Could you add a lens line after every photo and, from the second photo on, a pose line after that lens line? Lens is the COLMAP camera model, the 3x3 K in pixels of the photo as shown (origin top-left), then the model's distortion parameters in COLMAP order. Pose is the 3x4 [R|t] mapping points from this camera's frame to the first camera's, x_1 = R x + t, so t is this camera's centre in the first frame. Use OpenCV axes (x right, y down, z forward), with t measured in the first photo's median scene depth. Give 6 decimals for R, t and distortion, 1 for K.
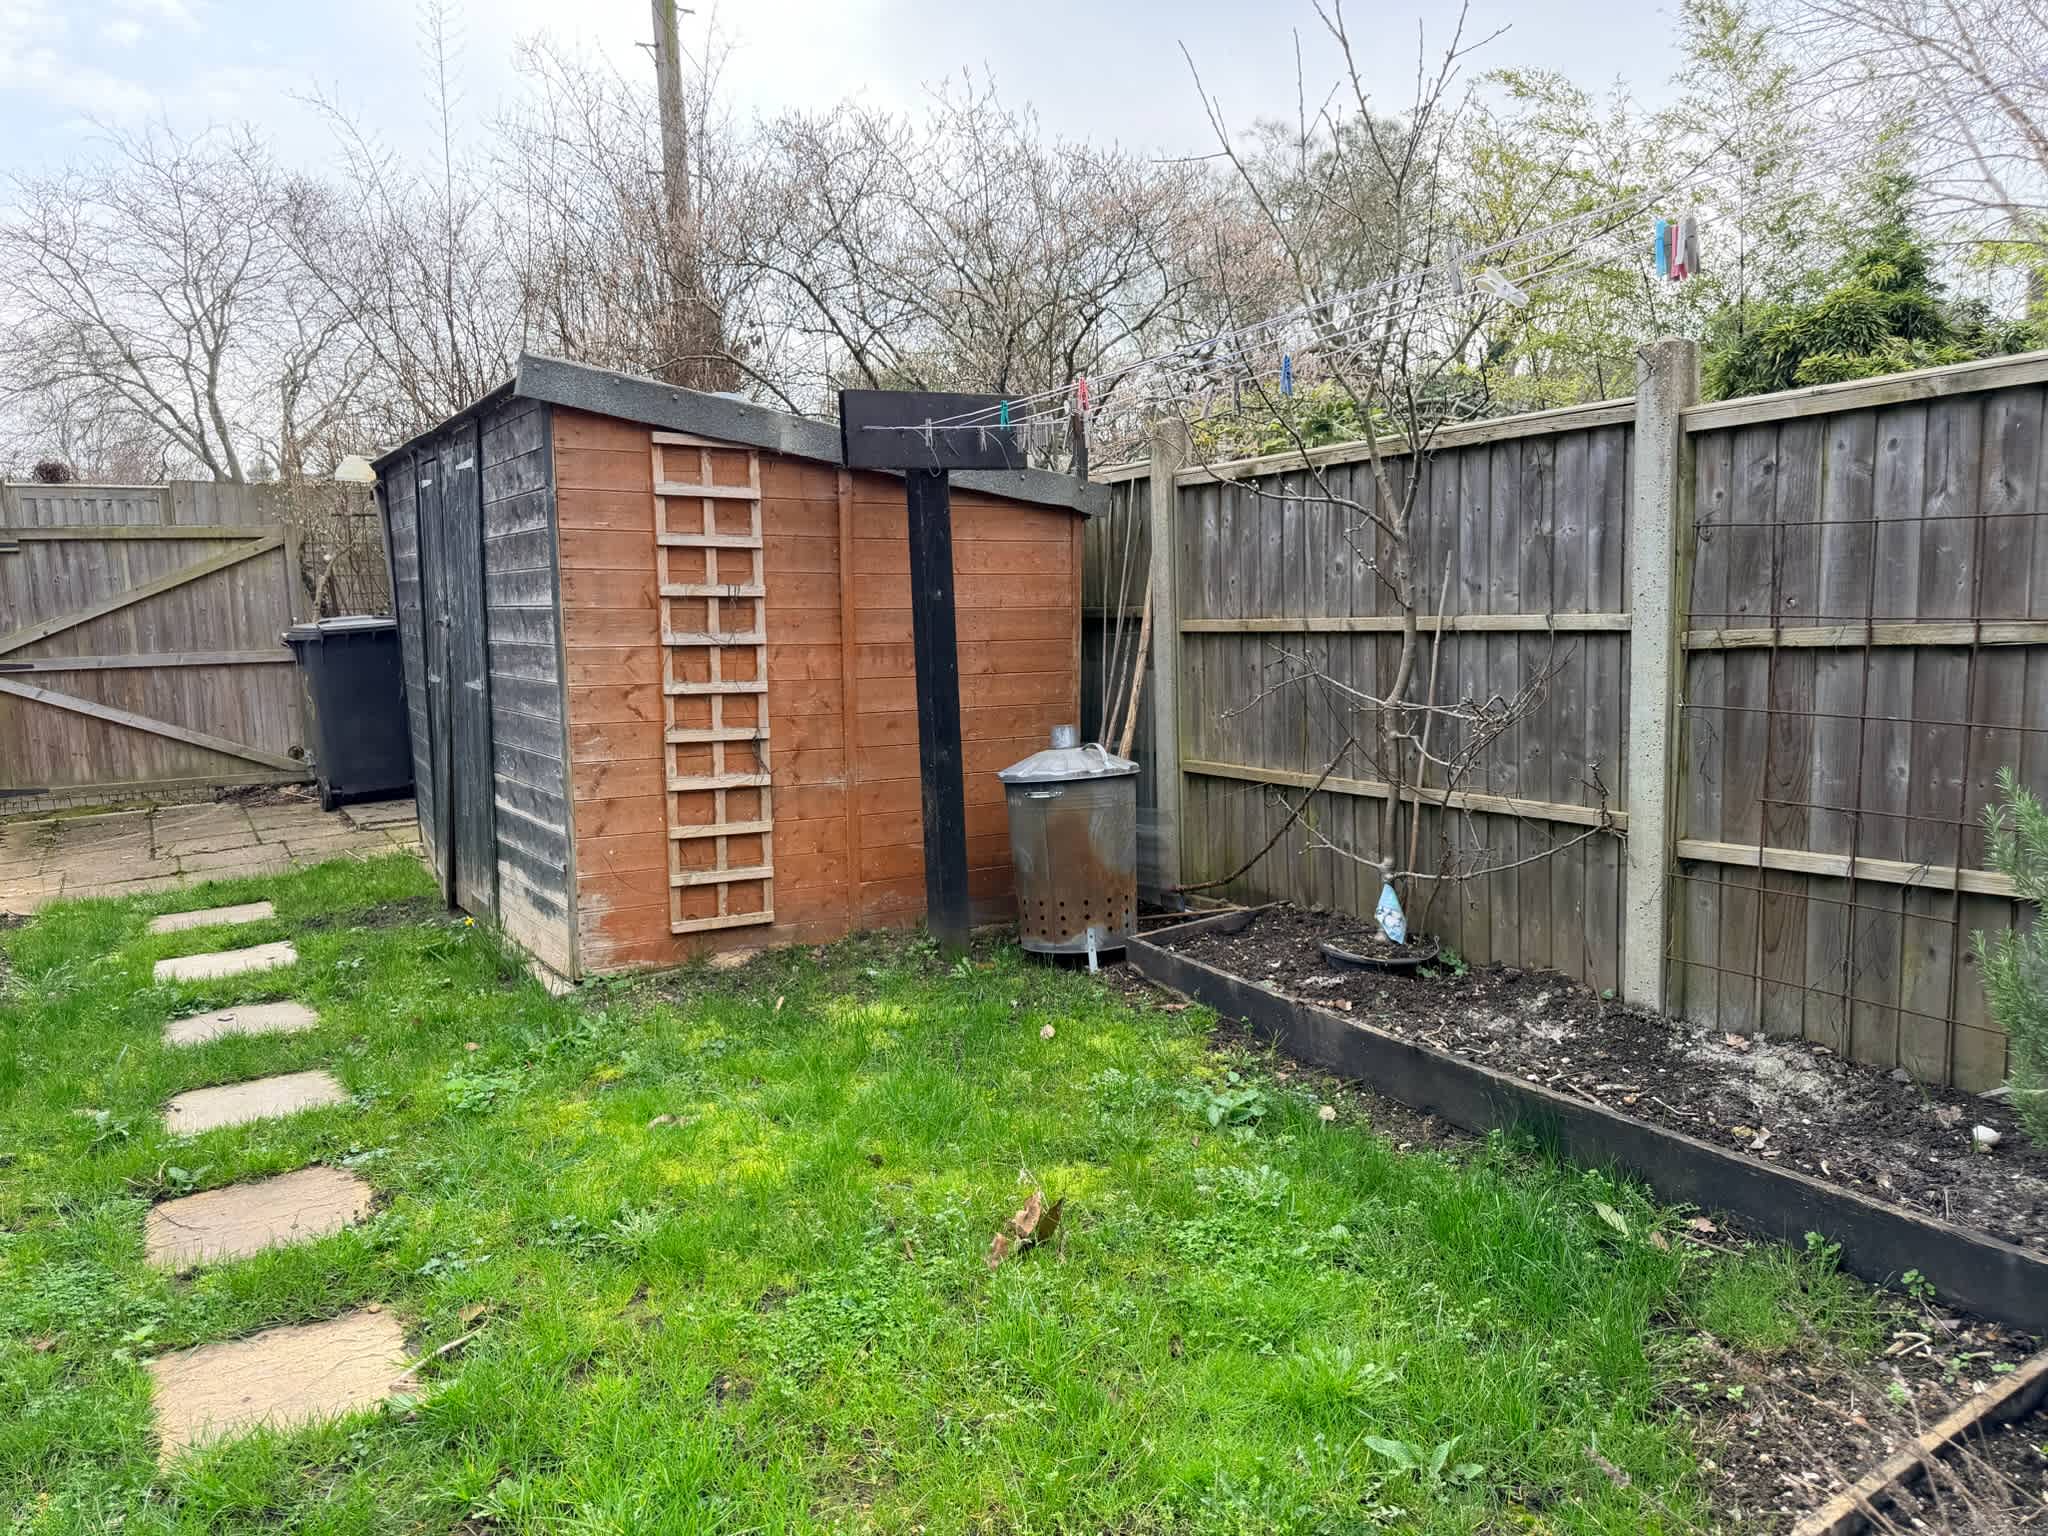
lens RADIAL K [[1423.8, 0, 1062.0], [0, 1423.8, 774.4], [0, 0, 1]] dist [0.061209, -0.106201]
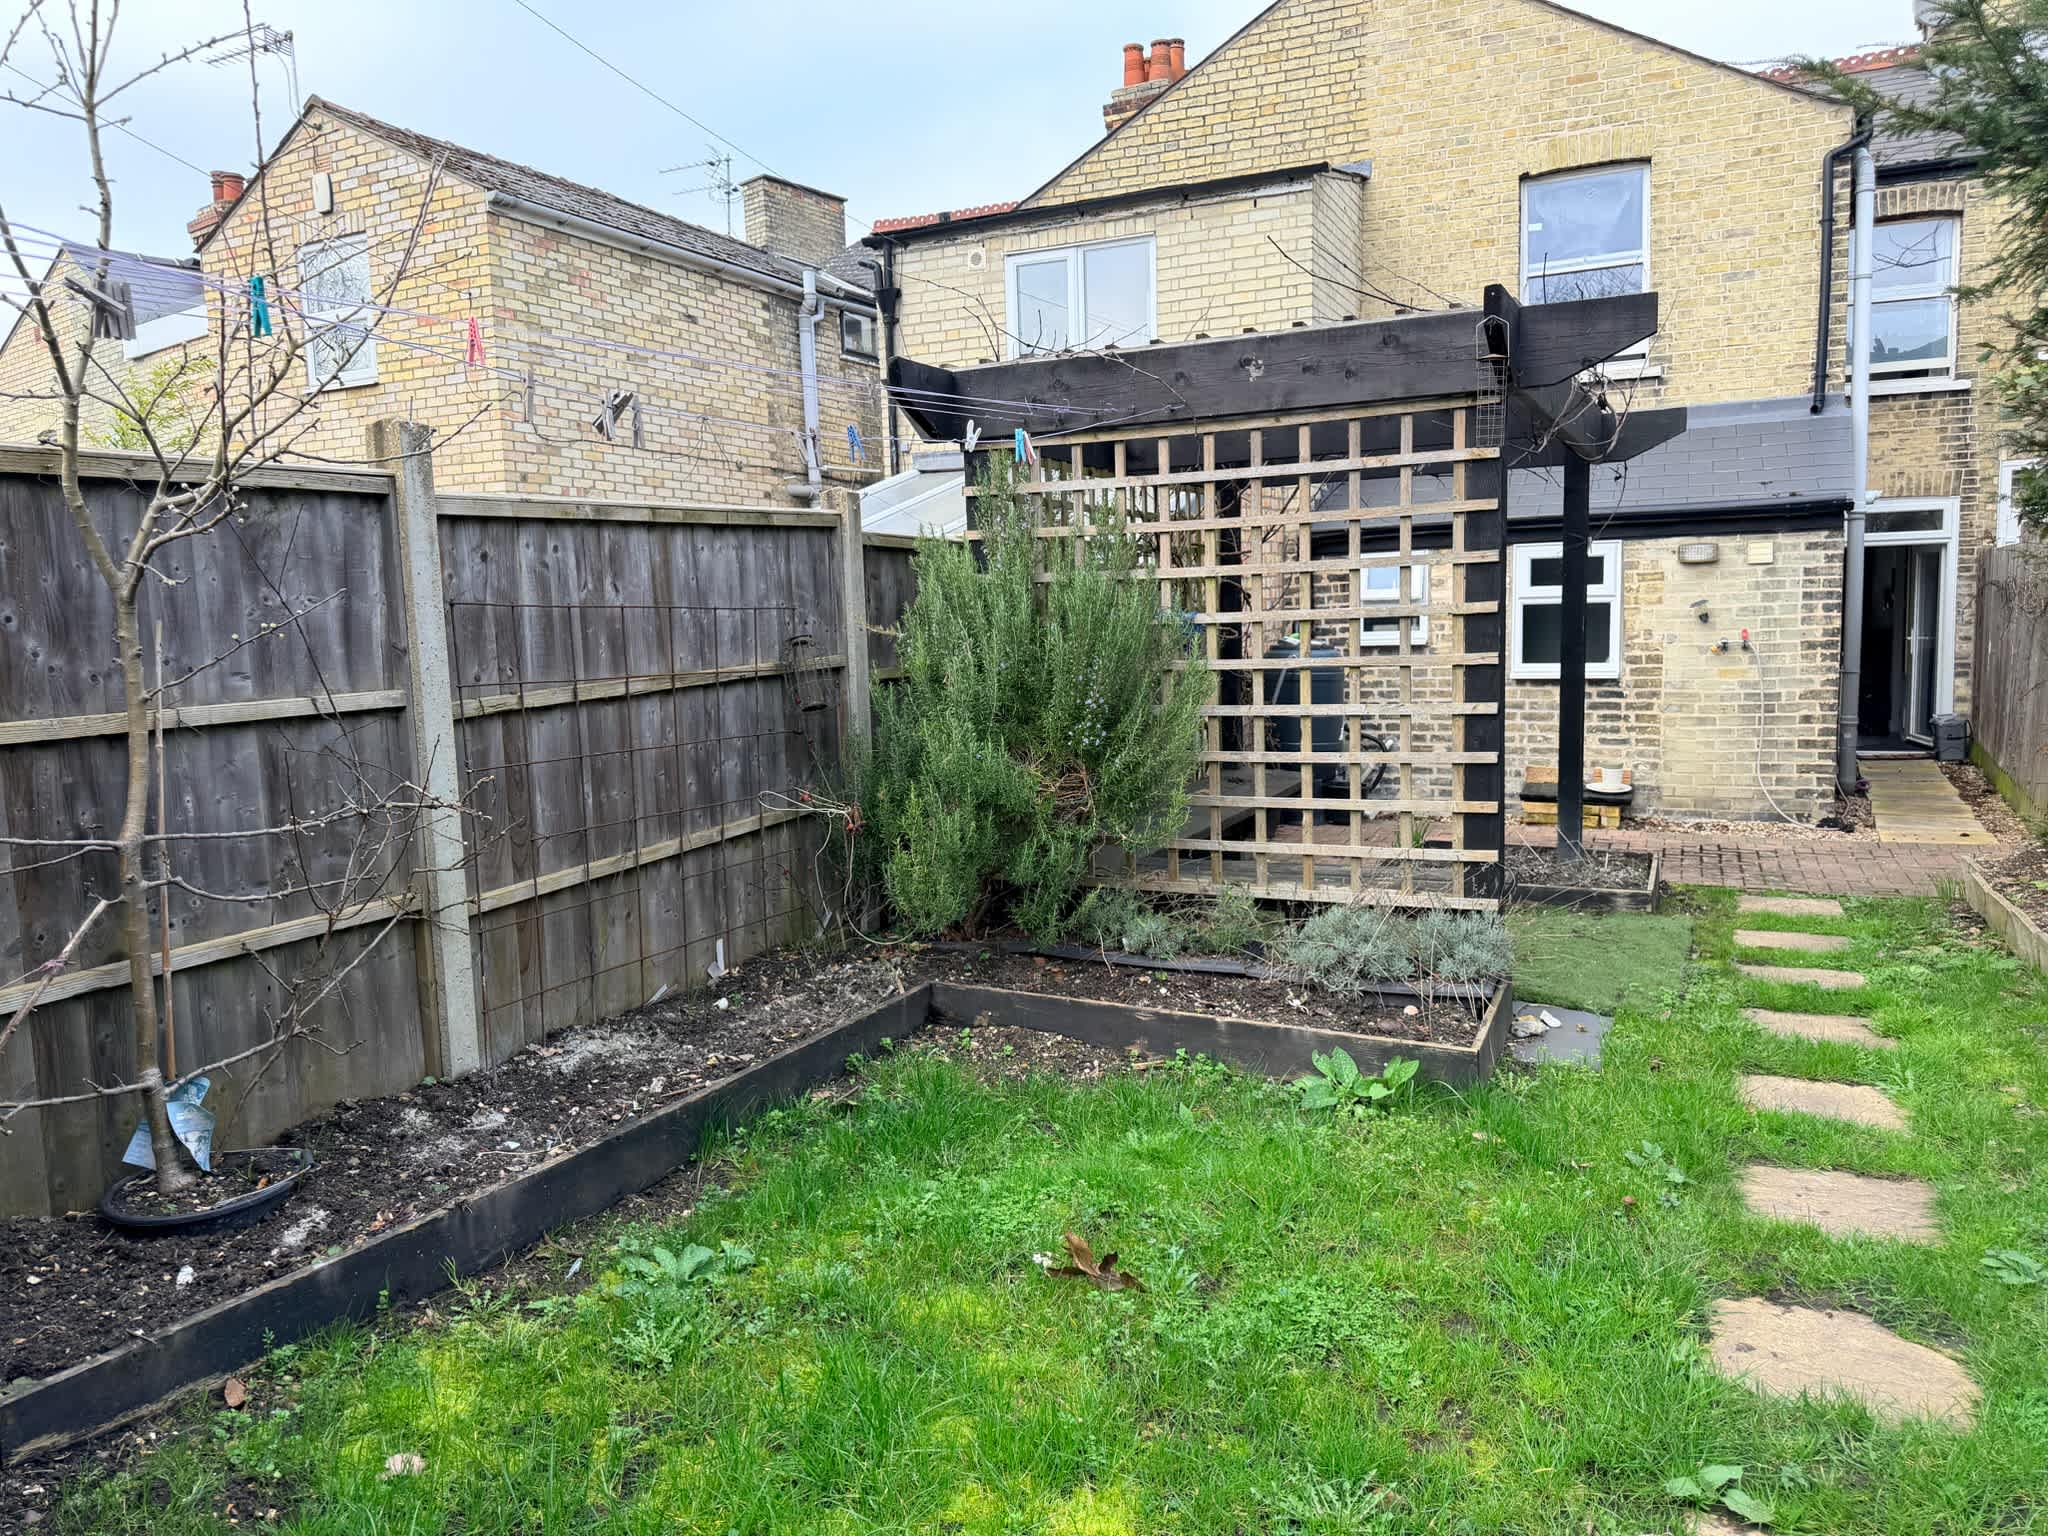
lens RADIAL K [[1420.8, 0, 1024.0], [0, 1420.8, 768.0], [0, 0, 1]] dist [0.029817, -0.045024]
pose [[-0.510907, -0.056169, 0.857799, -0.390907], [0.146425, 0.977595, 0.151224, -0.086212], [-0.847074, 0.202864, -0.491236, 0.672538]]
